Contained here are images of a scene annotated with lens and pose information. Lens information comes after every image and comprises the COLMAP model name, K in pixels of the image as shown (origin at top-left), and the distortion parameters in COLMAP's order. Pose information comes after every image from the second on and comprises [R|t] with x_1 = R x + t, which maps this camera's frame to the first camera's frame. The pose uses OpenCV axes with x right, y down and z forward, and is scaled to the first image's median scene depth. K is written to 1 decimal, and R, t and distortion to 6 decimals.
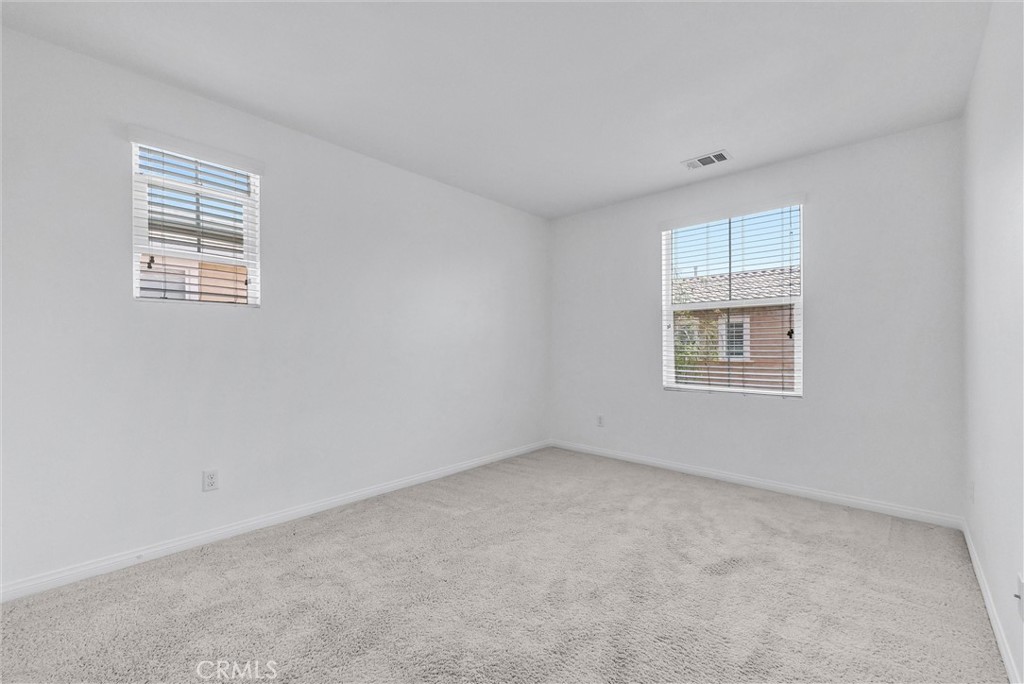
lens RADIAL K [[421.1, 0, 514.0], [0, 421.1, 350.1], [0, 0, 1]] dist [-0.000922, -0.000105]
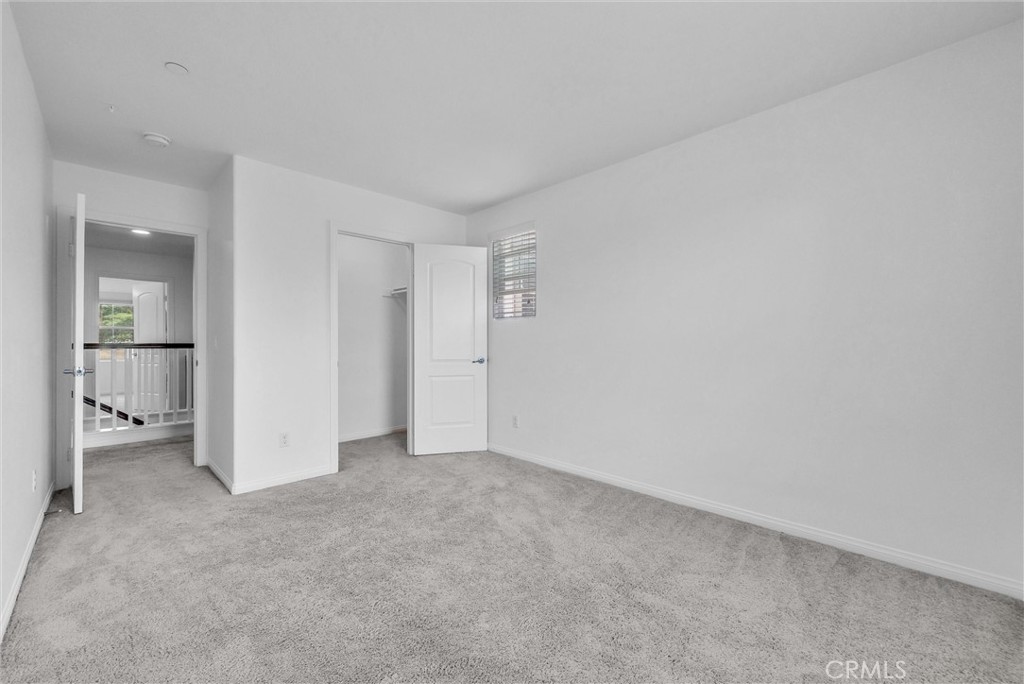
lens RADIAL K [[421.1, 0, 514.0], [0, 421.1, 350.1], [0, 0, 1]] dist [-0.000922, -0.000105]
pose [[-0.065973, 0.014331, -0.997719, 0.859735], [-0.008180, 0.999855, 0.014902, -0.004210], [0.997788, 0.009144, -0.065846, 0.966643]]
